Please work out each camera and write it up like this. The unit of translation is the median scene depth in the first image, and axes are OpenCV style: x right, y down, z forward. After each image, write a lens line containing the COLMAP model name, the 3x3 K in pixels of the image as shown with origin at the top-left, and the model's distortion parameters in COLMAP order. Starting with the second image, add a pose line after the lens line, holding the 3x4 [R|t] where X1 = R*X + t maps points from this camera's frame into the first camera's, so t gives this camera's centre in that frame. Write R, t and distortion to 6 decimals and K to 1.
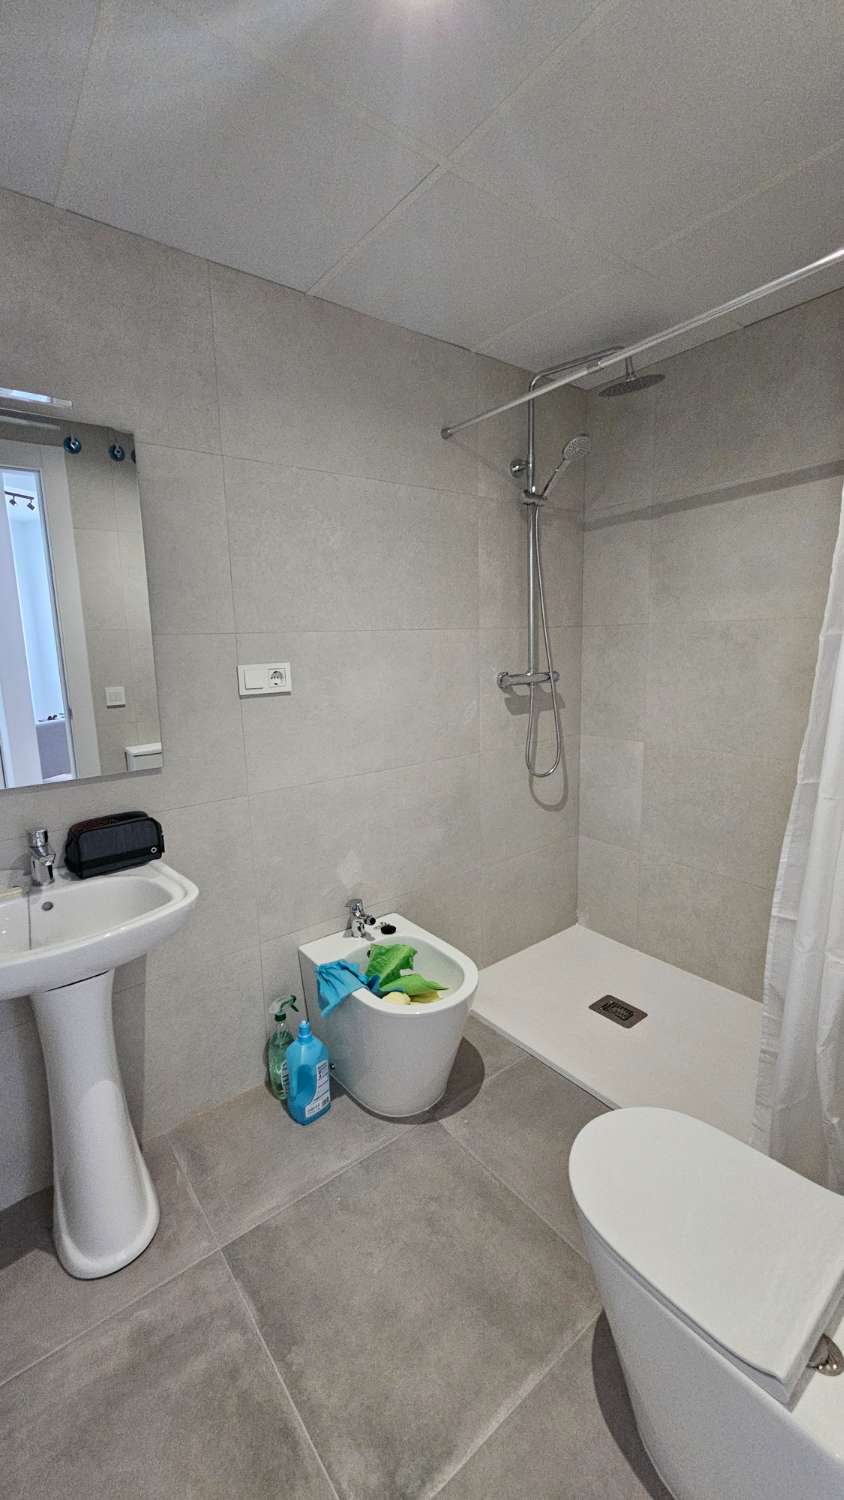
lens RADIAL K [[613.7, 0, 418.2], [0, 613.7, 742.6], [0, 0, 1]] dist [-0.001847, -0.000374]
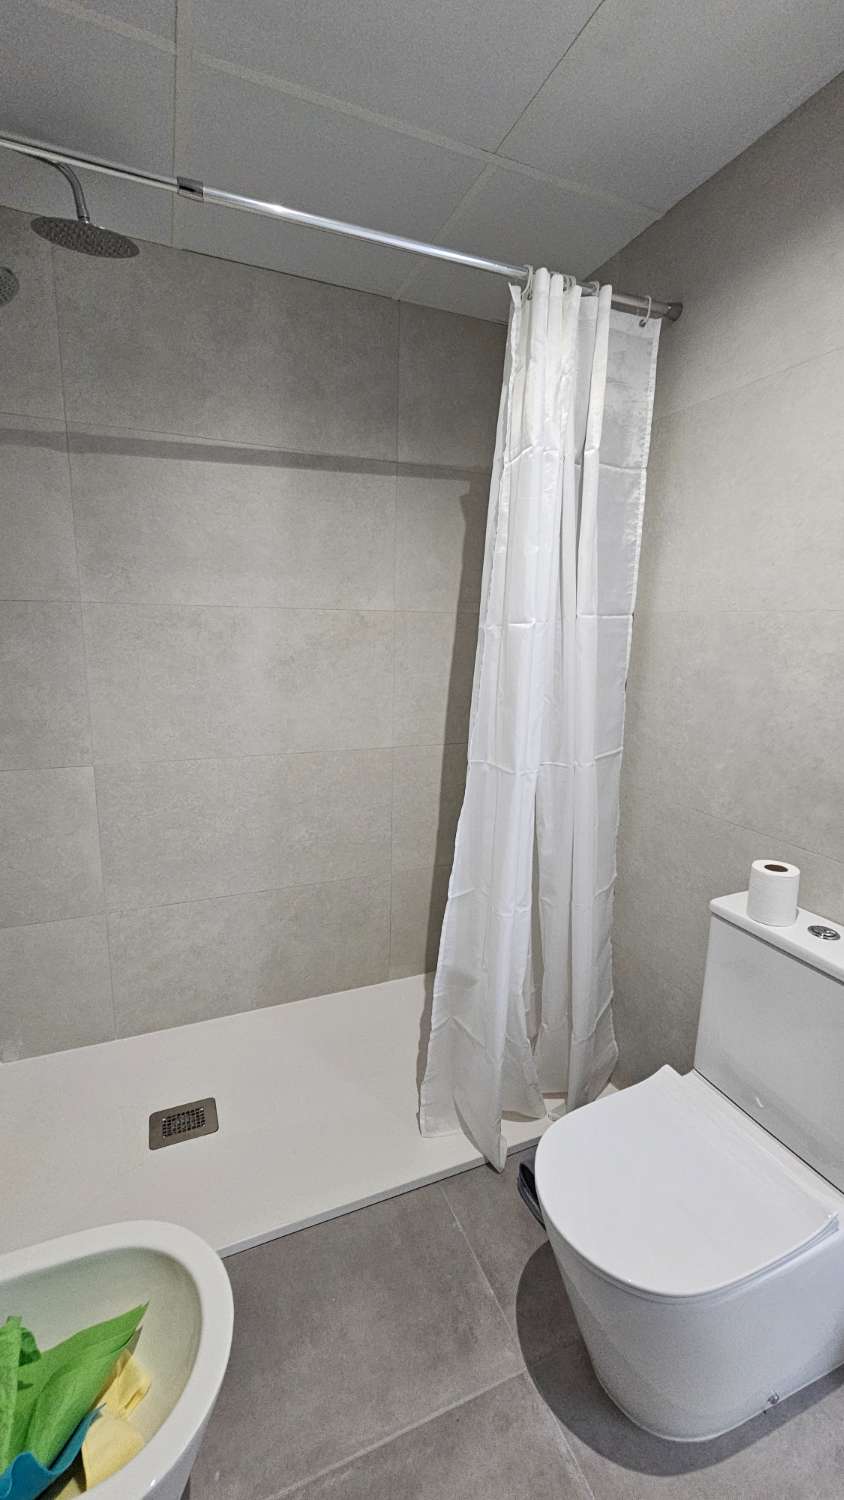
lens RADIAL K [[613.7, 0, 418.2], [0, 613.7, 742.6], [0, 0, 1]] dist [-0.001847, -0.000374]
pose [[0.266725, -0.149519, 0.952104, -0.342634], [0.135714, 0.983876, 0.116489, -0.095075], [-0.954169, 0.098143, 0.282716, 0.667578]]
